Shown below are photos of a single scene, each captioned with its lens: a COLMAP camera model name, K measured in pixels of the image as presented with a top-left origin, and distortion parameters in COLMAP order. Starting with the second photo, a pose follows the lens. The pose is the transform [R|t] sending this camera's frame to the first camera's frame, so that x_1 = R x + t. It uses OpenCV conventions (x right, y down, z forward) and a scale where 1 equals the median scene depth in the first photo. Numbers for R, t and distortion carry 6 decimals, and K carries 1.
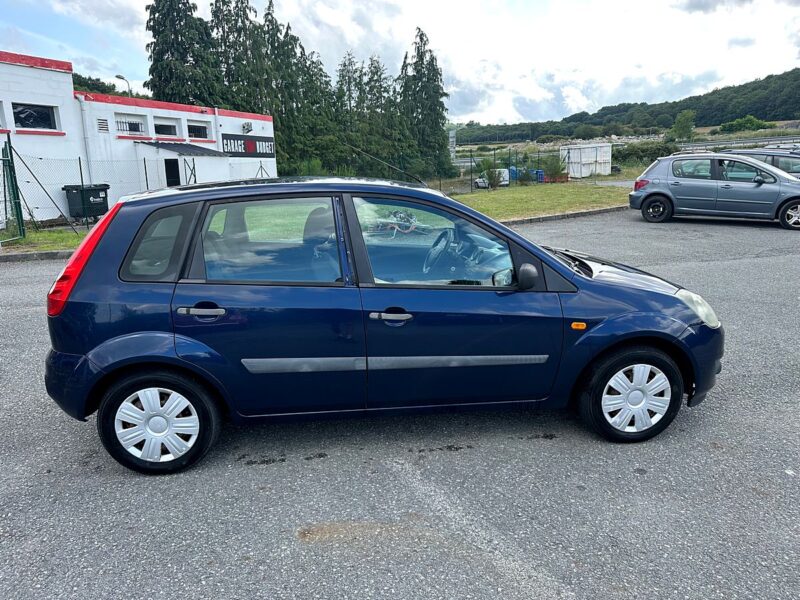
lens RADIAL K [[565.5, 0, 400.0], [0, 565.5, 300.0], [0, 0, 1]] dist [0.031397, -0.038766]
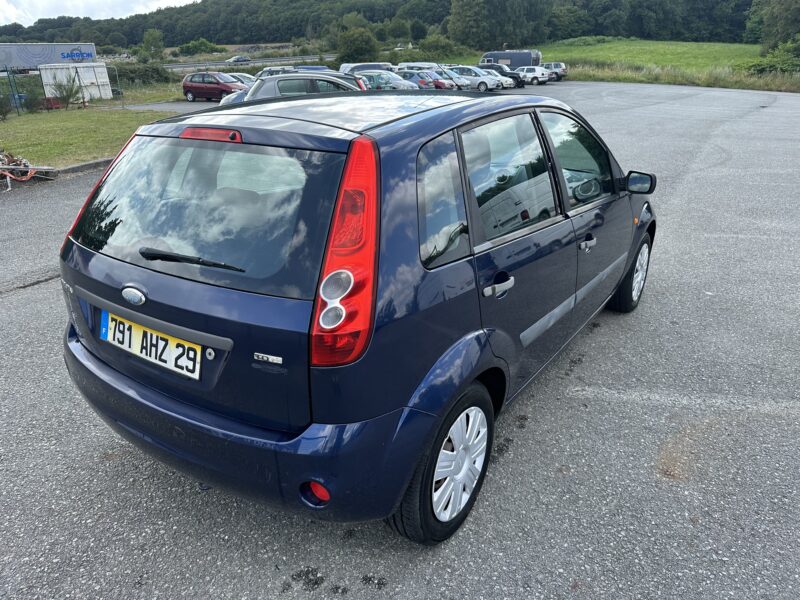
lens RADIAL K [[578.9, 0, 403.7], [0, 578.9, 300.9], [0, 0, 1]] dist [-0.000305, -0.005034]
pose [[0.657441, -0.266355, 0.704859, -0.147069], [0.180966, 0.963875, 0.195440, -0.018239], [-0.731452, -0.000934, 0.681892, 0.093796]]
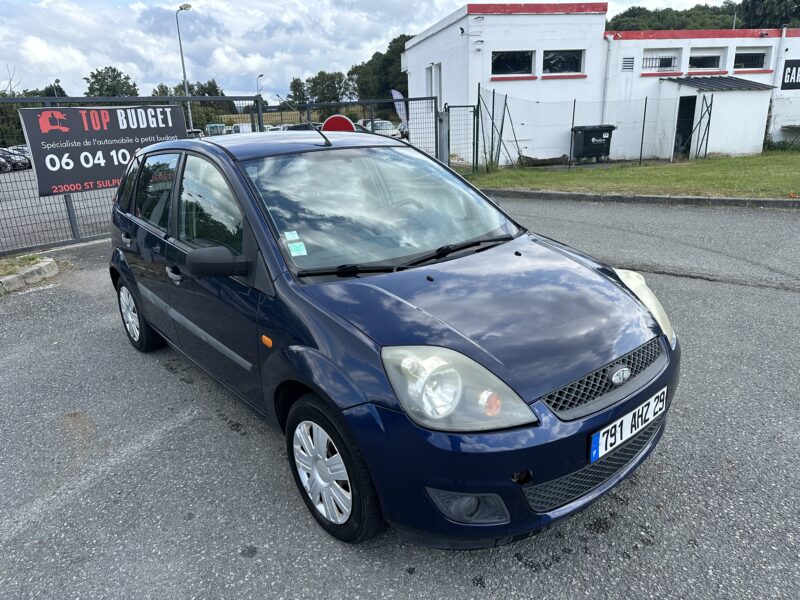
lens RADIAL K [[578.9, 0, 403.7], [0, 578.9, 300.9], [0, 0, 1]] dist [-0.000305, -0.005034]
pose [[0.532347, 0.248090, -0.809357, 0.176778], [-0.165305, 0.968151, 0.188037, -0.031233], [0.830230, 0.033690, 0.556403, 0.123821]]
